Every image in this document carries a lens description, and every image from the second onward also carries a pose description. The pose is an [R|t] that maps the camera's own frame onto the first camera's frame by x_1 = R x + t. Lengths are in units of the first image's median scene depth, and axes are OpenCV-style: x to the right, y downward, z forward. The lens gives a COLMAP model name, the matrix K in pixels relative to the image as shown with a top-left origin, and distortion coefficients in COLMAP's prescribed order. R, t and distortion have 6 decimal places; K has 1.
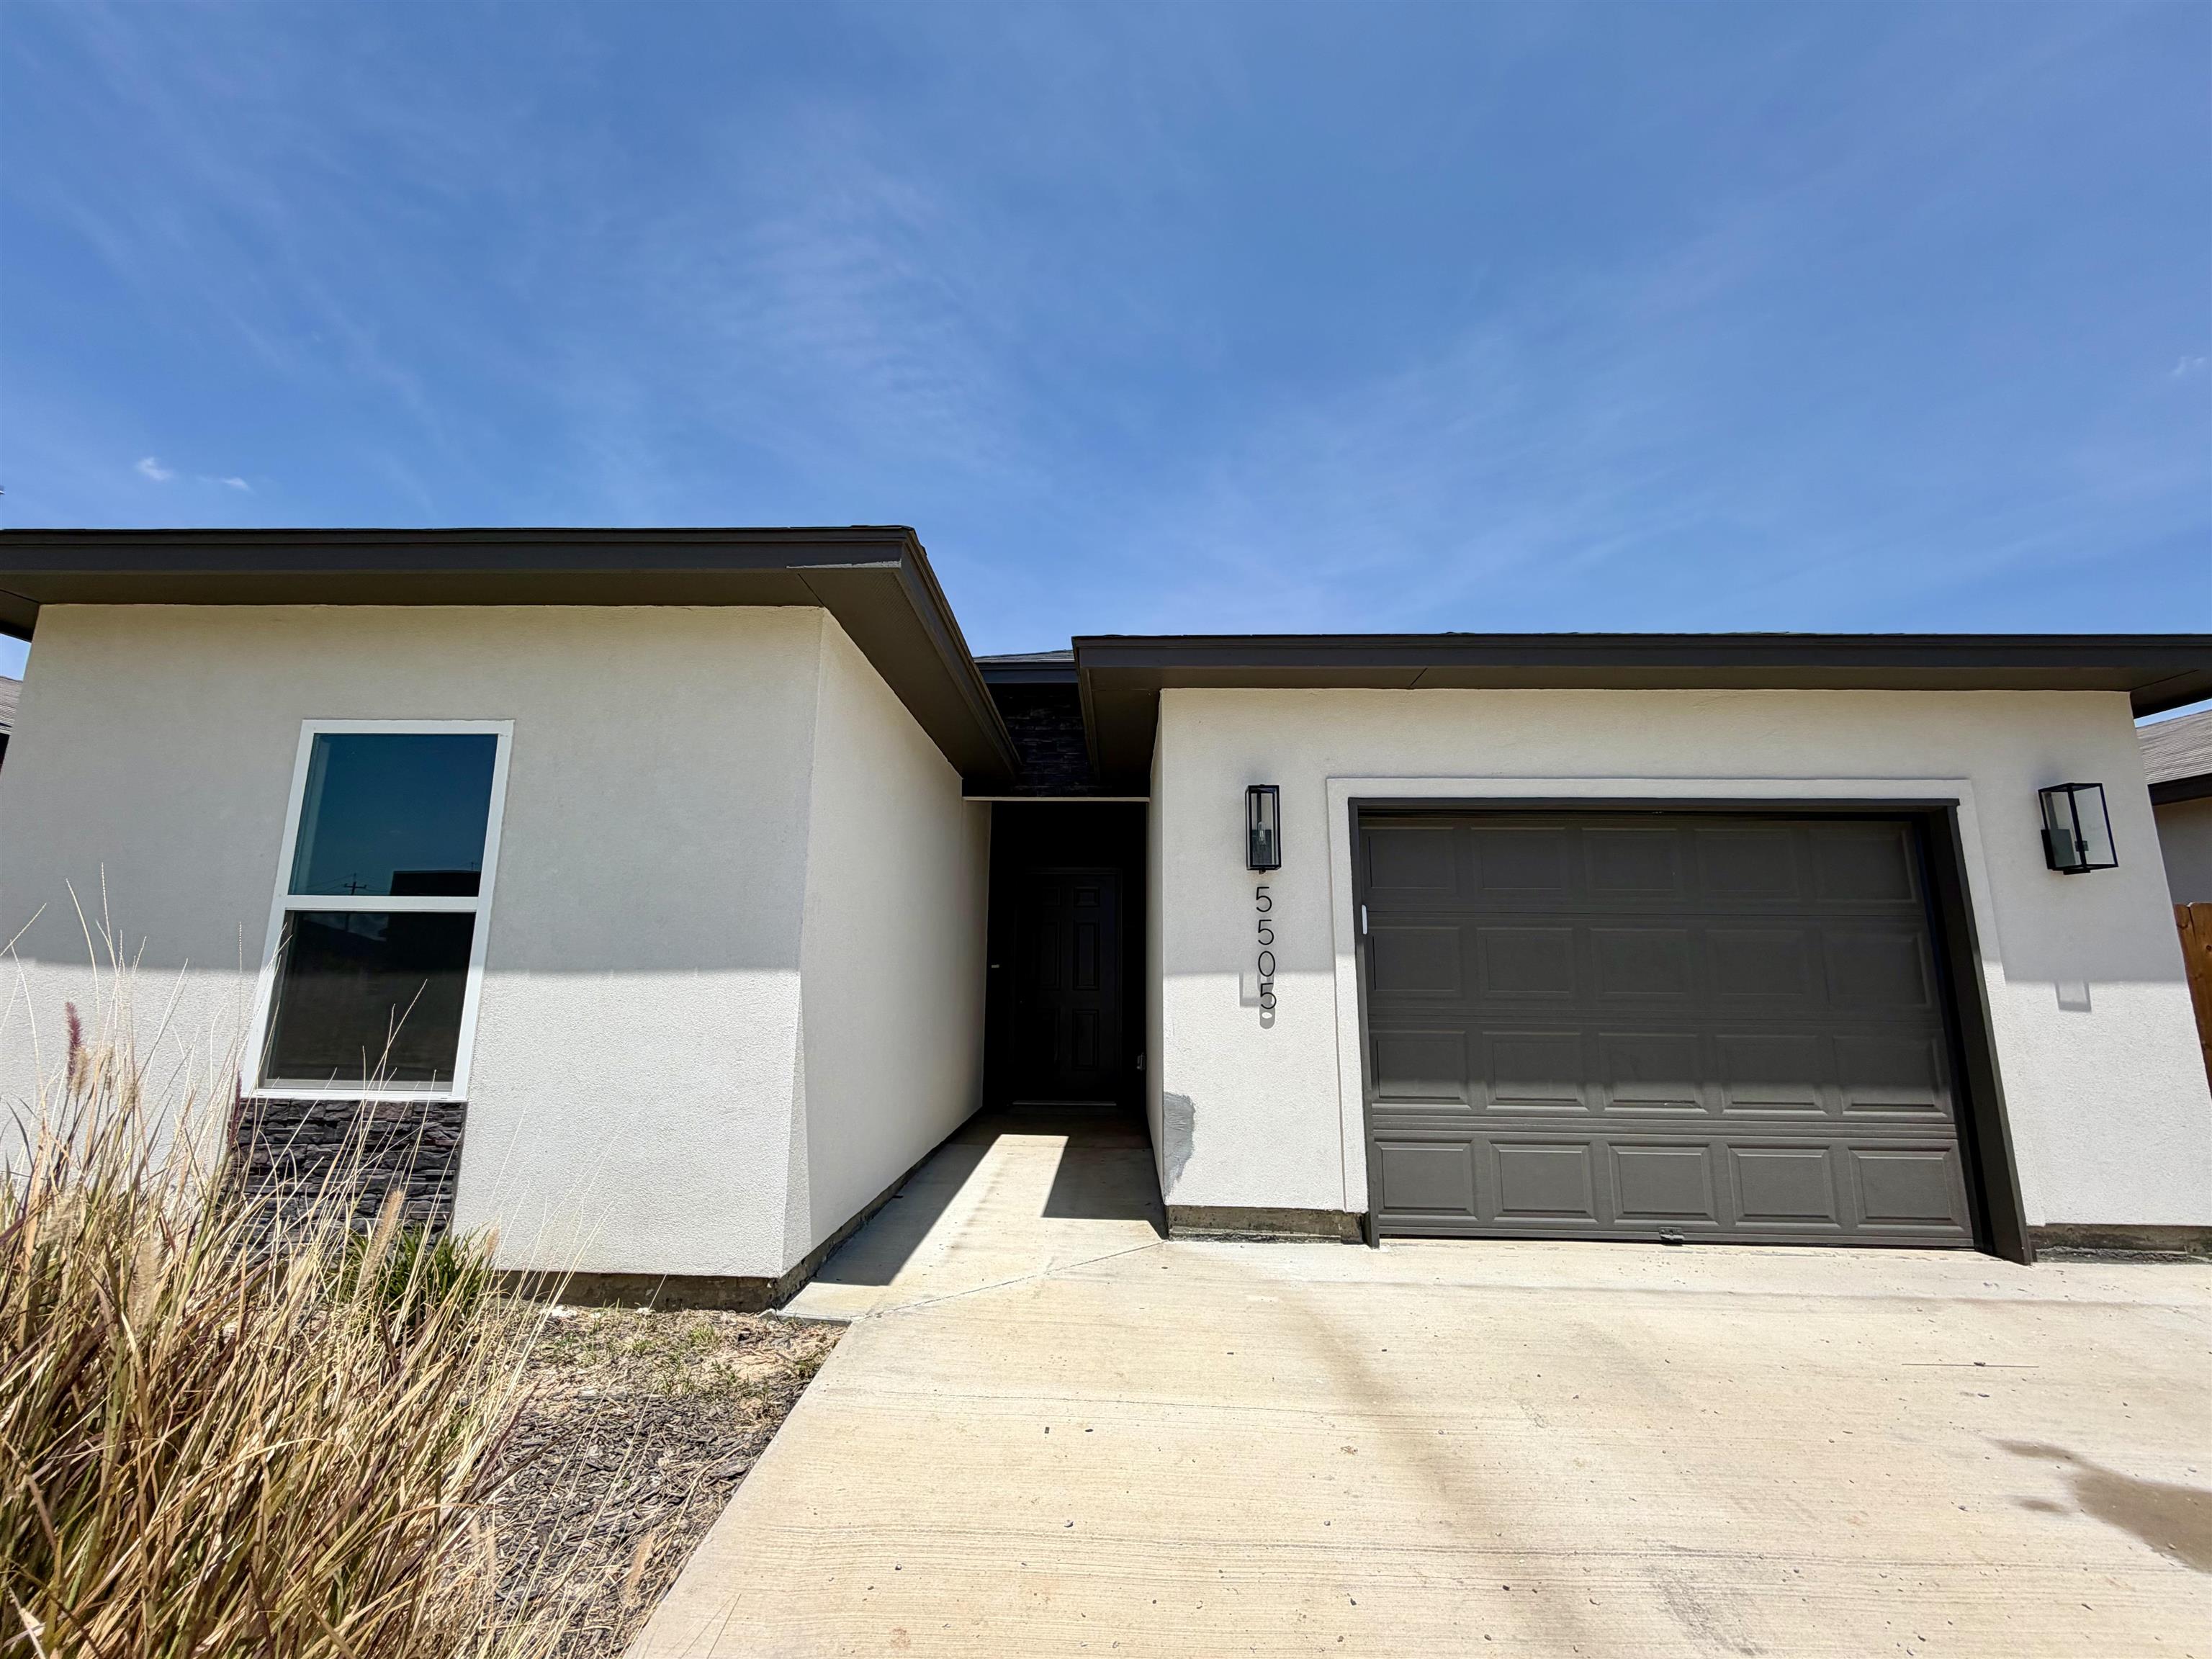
lens RADIAL K [[901.0, 0, 1103.5], [0, 901.0, 836.0], [0, 0, 1]] dist [0.010386, -0.000133]
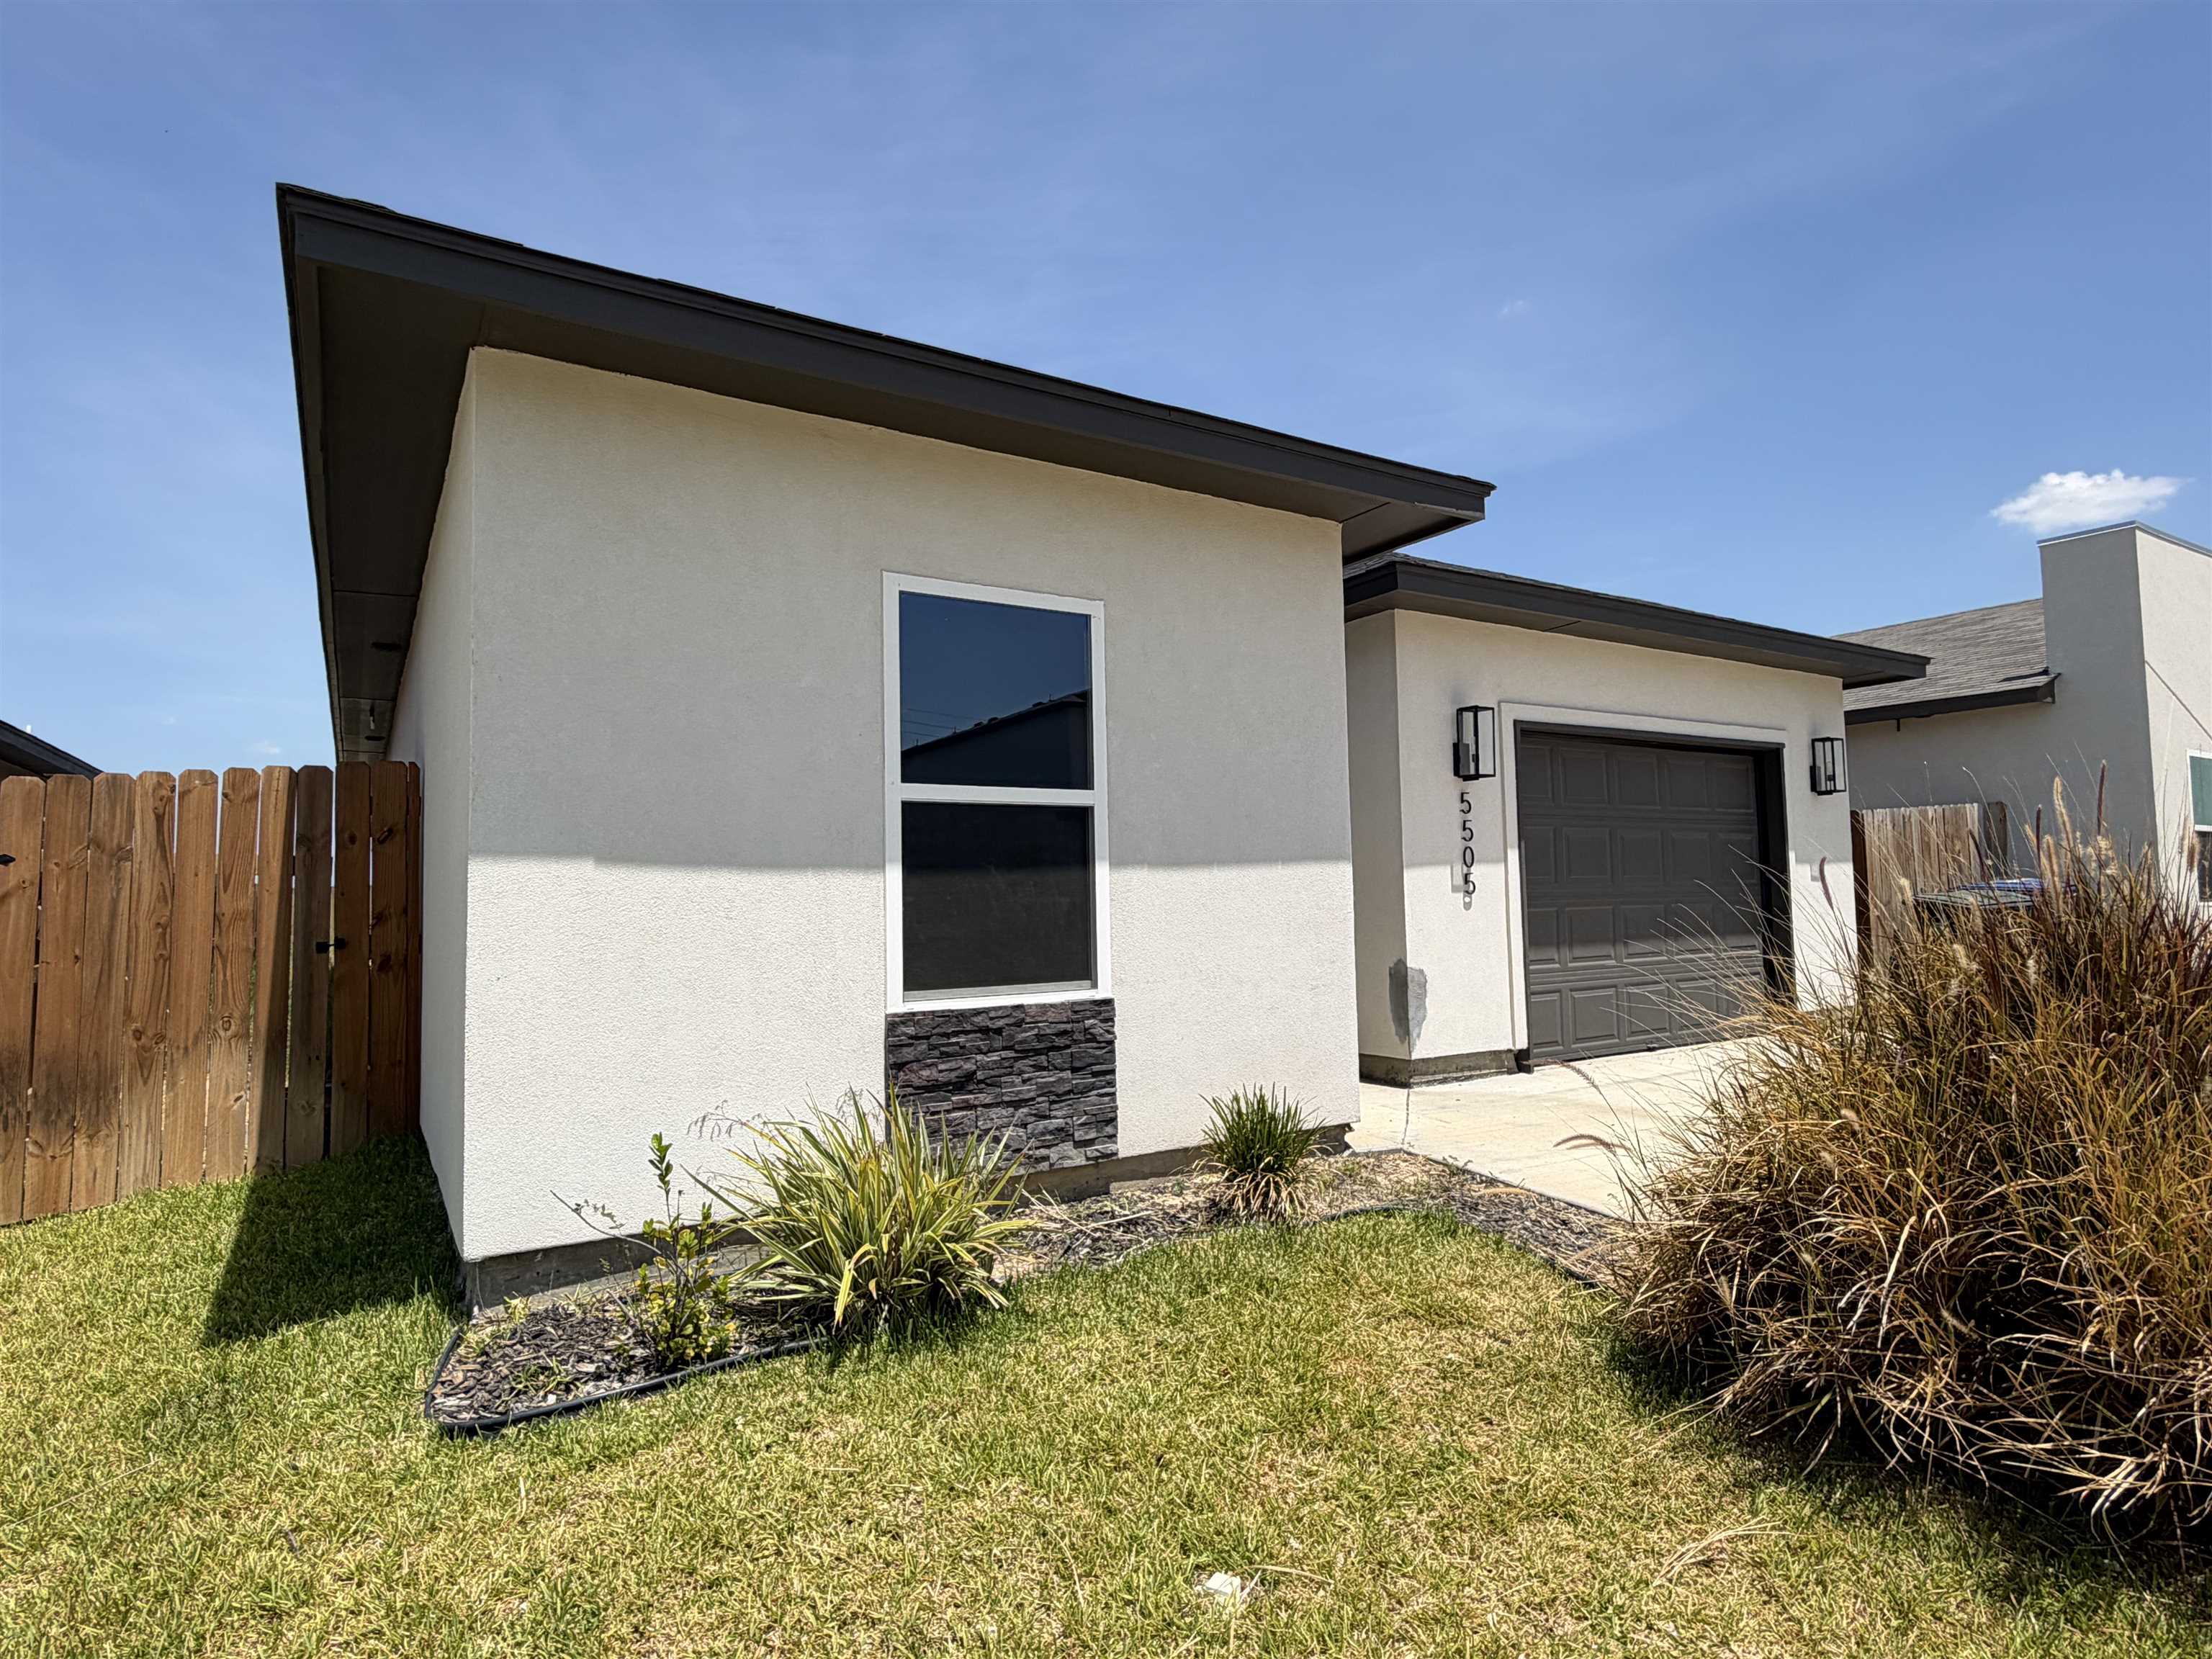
lens RADIAL K [[1180.1, 0, 1106.0], [0, 1180.1, 829.5], [0, 0, 1]] dist [-0.000934, 0.000064]
pose [[0.836136, 0.003975, 0.548507, -1.307697], [-0.061681, 0.994313, 0.086820, 0.000398], [-0.545043, -0.106426, 0.831626, -0.038386]]
